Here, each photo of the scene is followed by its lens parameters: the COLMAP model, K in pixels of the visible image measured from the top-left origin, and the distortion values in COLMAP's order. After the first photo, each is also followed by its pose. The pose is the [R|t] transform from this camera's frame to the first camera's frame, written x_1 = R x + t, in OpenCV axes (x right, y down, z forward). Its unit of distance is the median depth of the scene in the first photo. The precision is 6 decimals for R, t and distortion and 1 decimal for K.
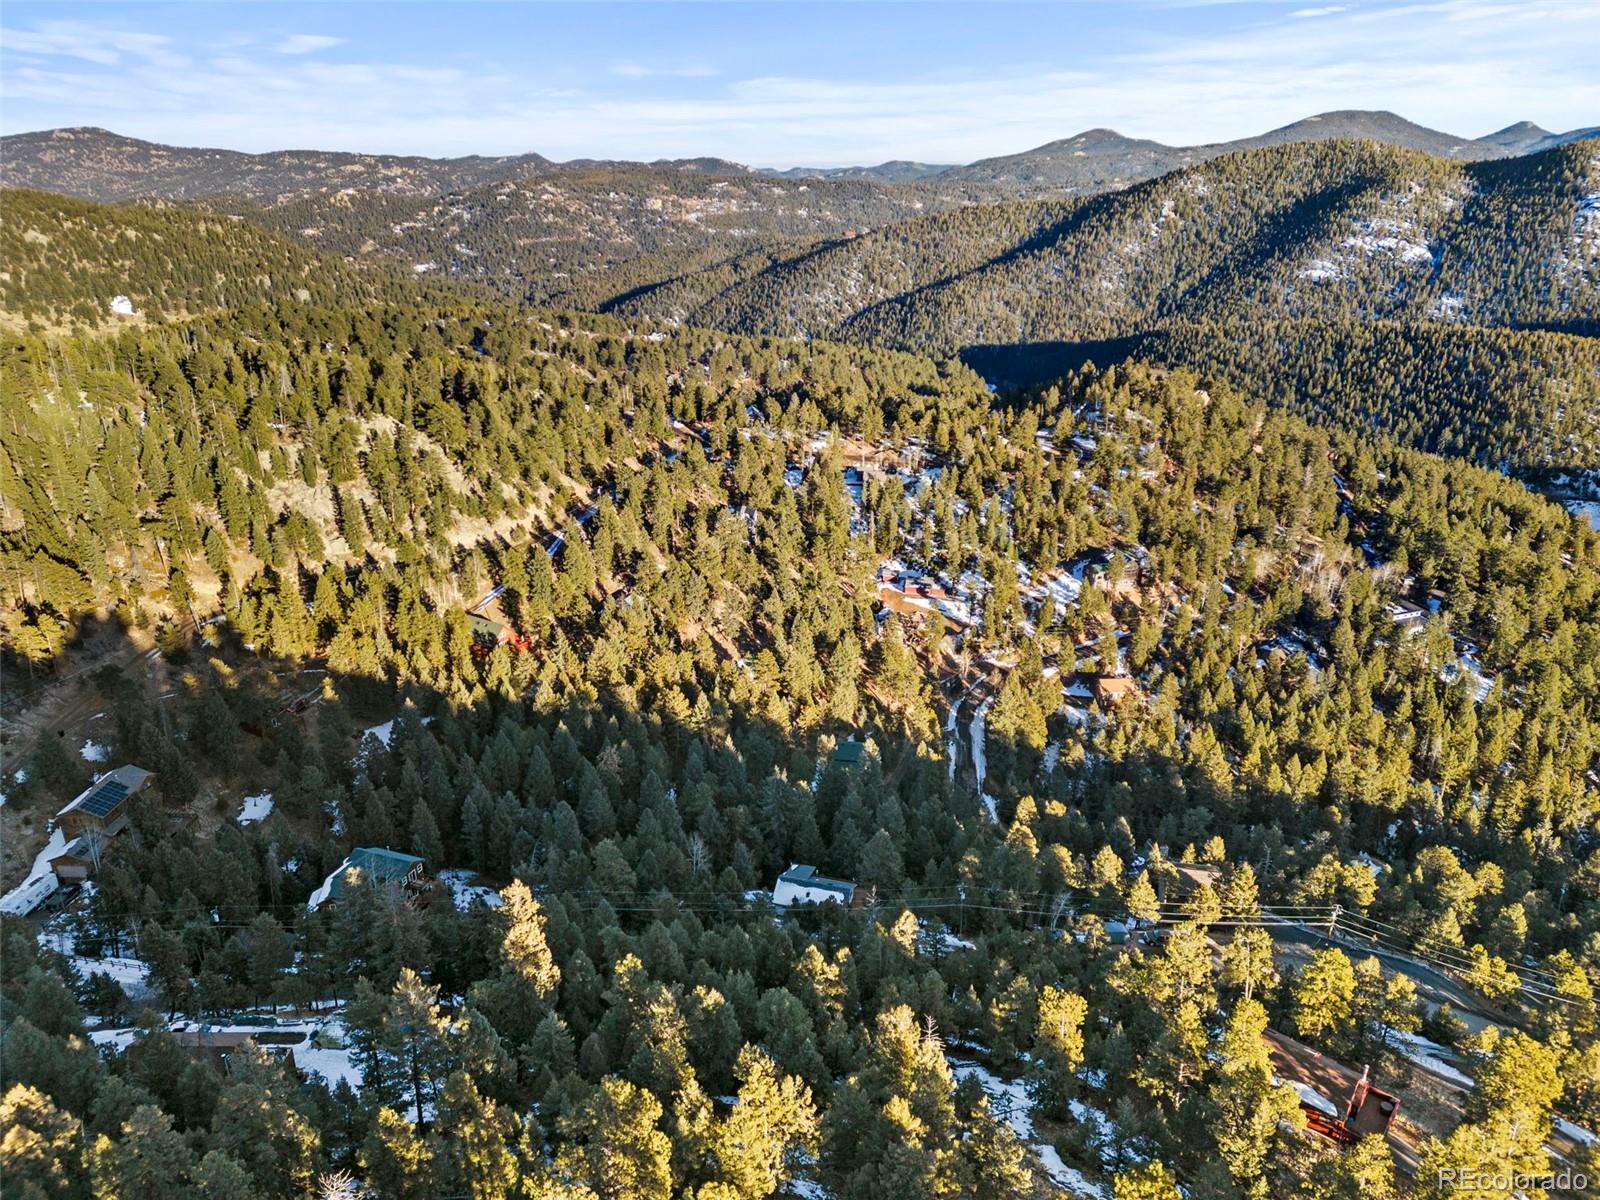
lens RADIAL K [[1149.1, 0, 844.0], [0, 1149.1, 598.5], [0, 0, 1]] dist [0.085071, -0.074194]
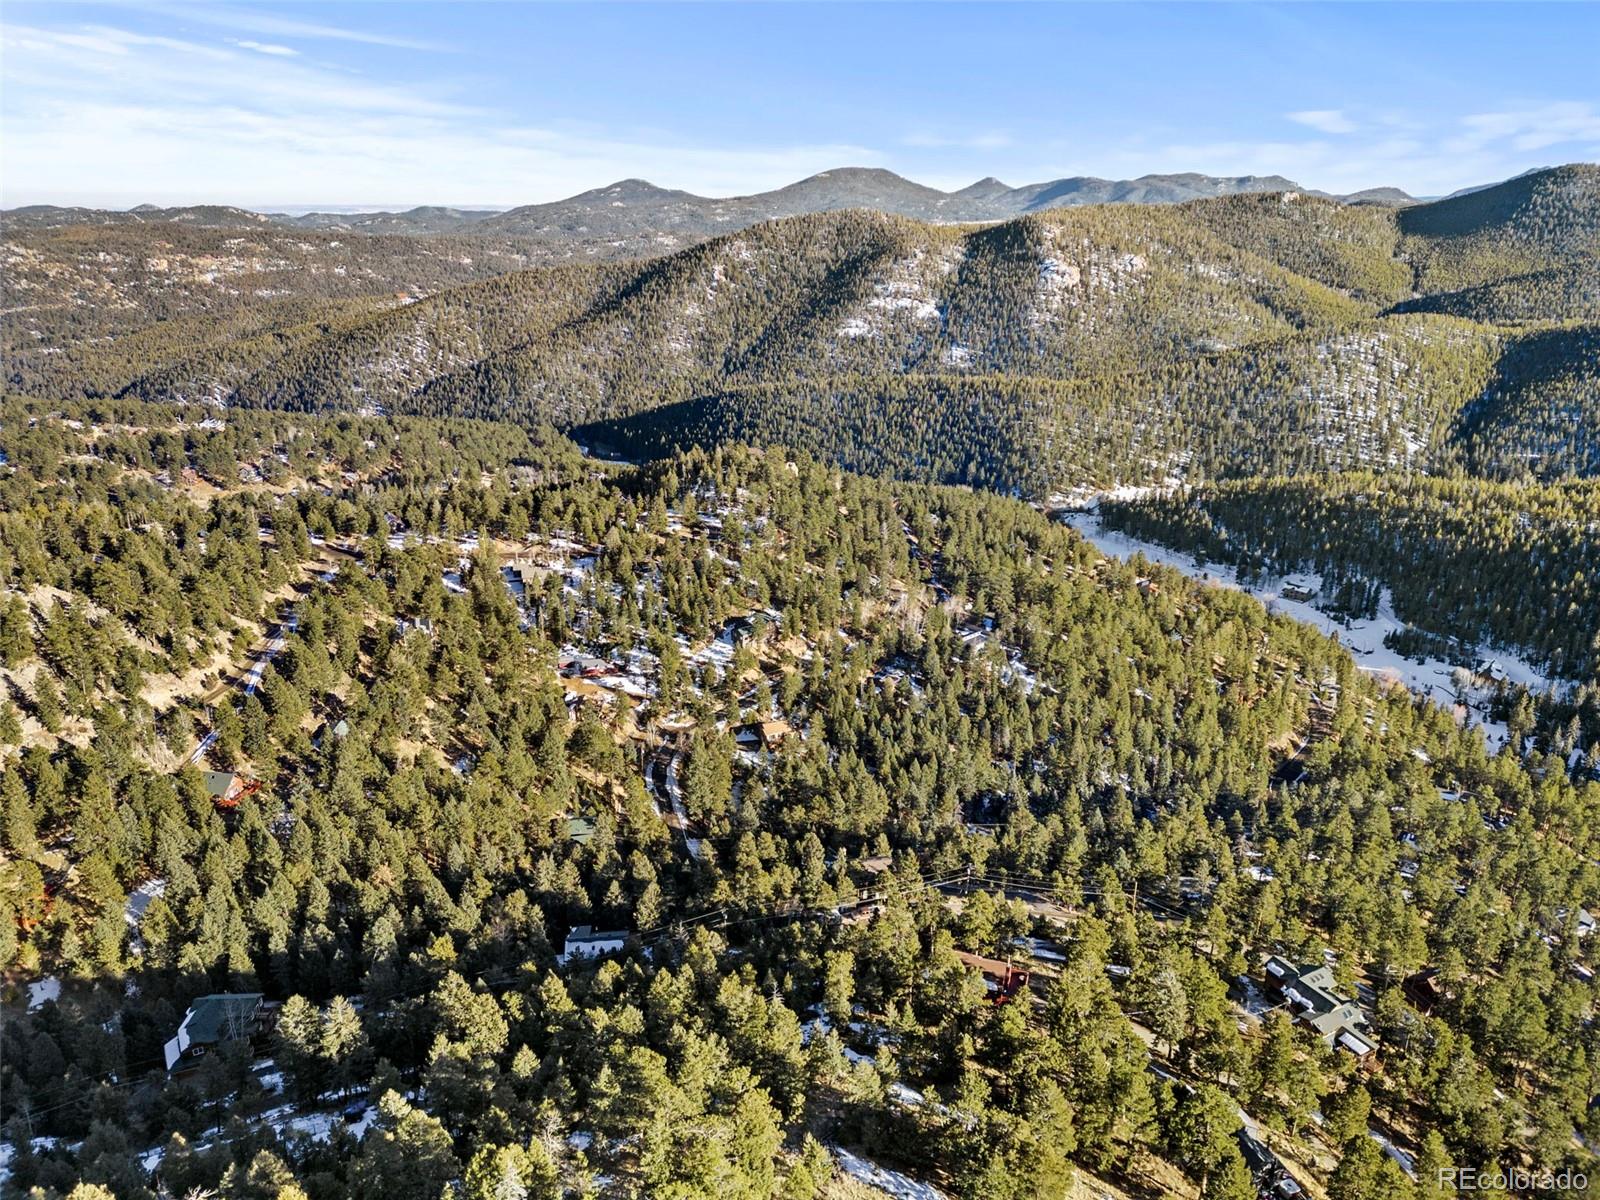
lens RADIAL K [[1152.0, 0, 854.9], [0, 1152.0, 603.9], [0, 0, 1]] dist [0.157571, -0.141407]
pose [[0.926177, -0.122853, 0.356516, -0.054071], [0.130186, 0.991484, 0.003455, -0.024736], [-0.353904, 0.043214, 0.934283, -0.091832]]
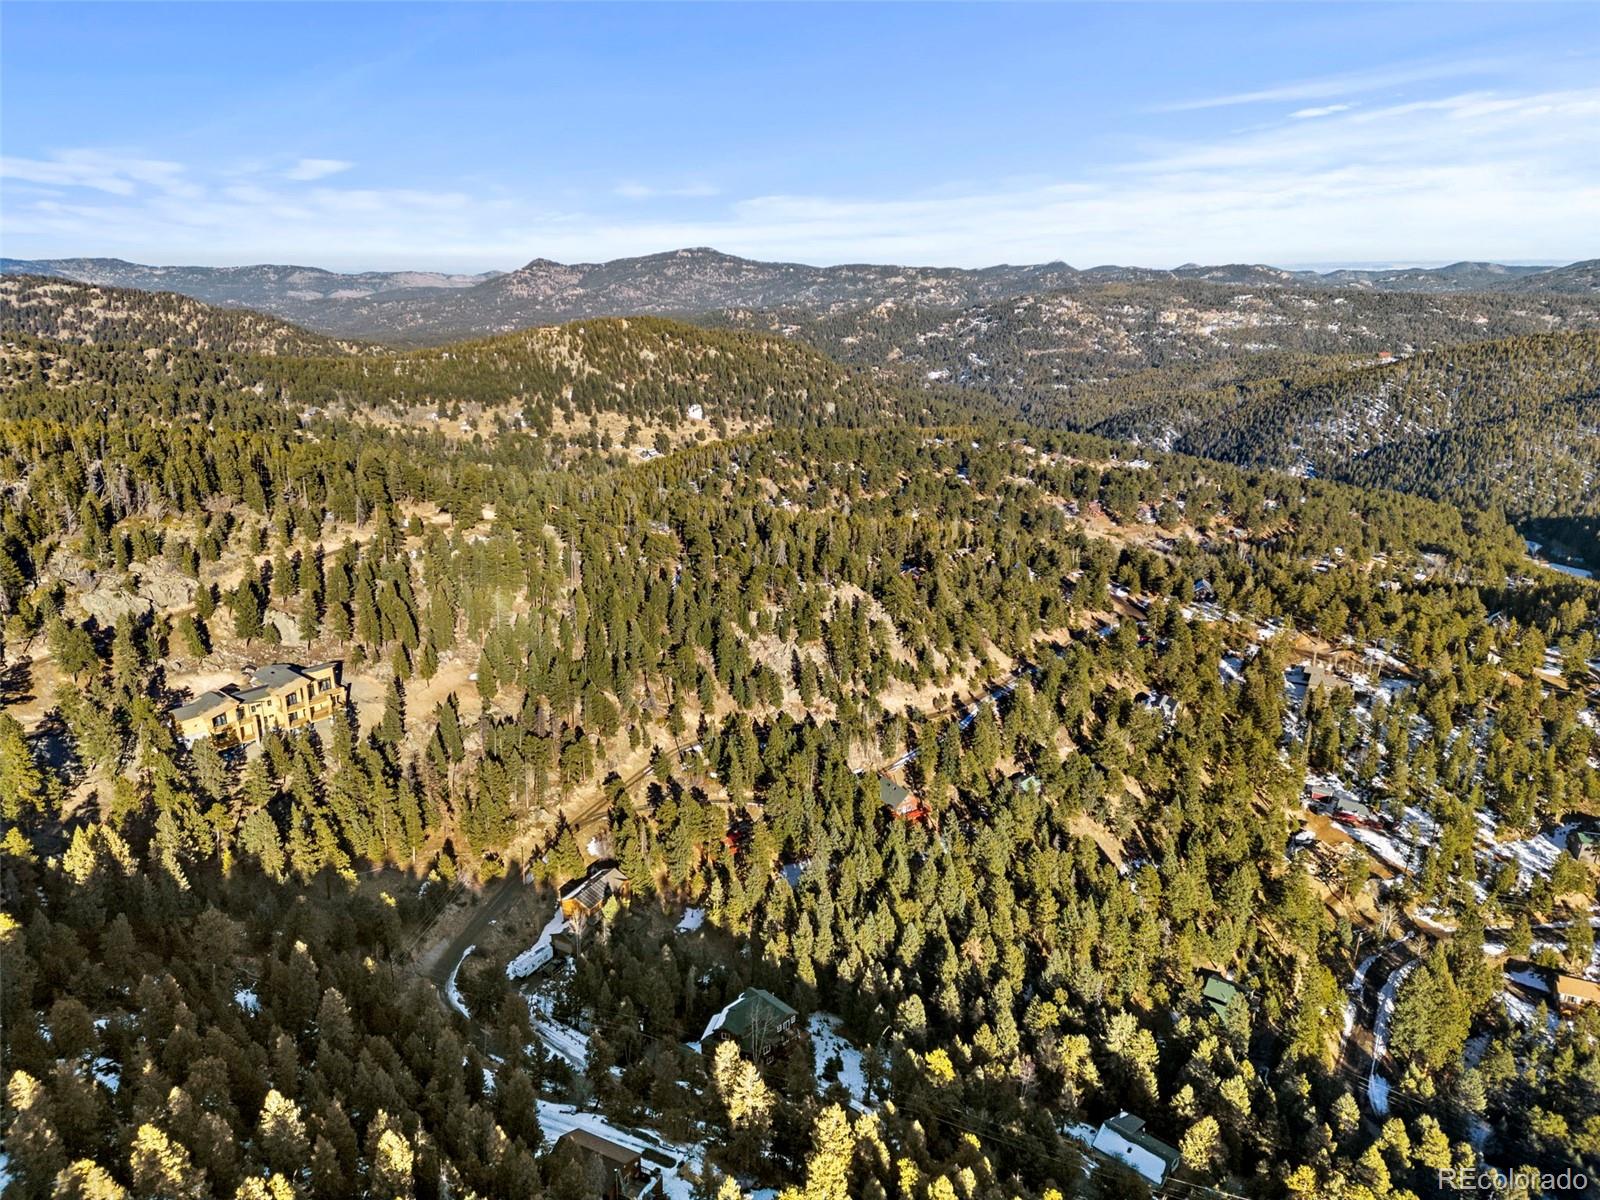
lens RADIAL K [[1151.3, 0, 800.0], [0, 1151.3, 600.0], [0, 0, 1]] dist [0.125166, -0.131758]
pose [[0.895044, 0.138259, -0.424005, 0.025911], [-0.164163, 0.986117, -0.024984, -0.046857], [0.414665, 0.091968, 0.905315, -0.035054]]
